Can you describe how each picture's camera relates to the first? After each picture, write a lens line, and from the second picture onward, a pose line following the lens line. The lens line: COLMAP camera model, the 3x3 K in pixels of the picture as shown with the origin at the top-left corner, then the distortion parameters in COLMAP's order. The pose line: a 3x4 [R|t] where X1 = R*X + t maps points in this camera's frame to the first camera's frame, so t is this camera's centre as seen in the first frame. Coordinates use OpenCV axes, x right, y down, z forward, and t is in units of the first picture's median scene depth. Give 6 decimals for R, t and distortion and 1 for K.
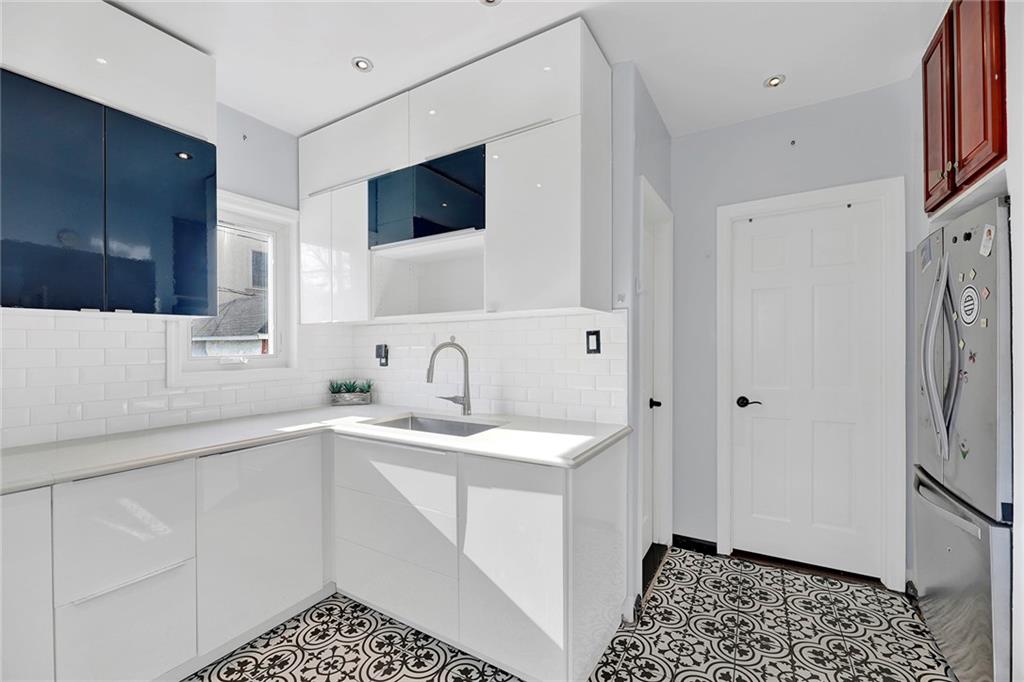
lens RADIAL K [[424.3, 0, 512.3], [0, 424.3, 345.4], [0, 0, 1]] dist [-0.000391, -0.000065]
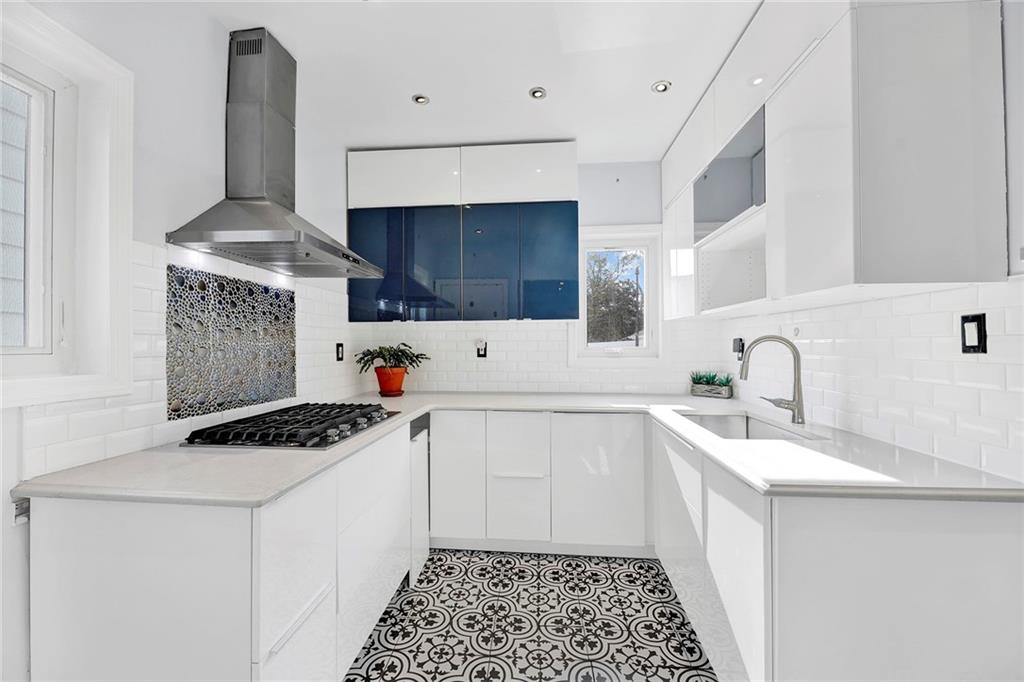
lens RADIAL K [[418.7, 0, 509.9], [0, 418.7, 335.9], [0, 0, 1]] dist [0.001044, 0.000163]
pose [[0.434279, -0.006994, -0.900751, 0.446609], [-0.000530, 0.999968, -0.008020, 0.000392], [0.900778, 0.003961, 0.434262, 0.161975]]
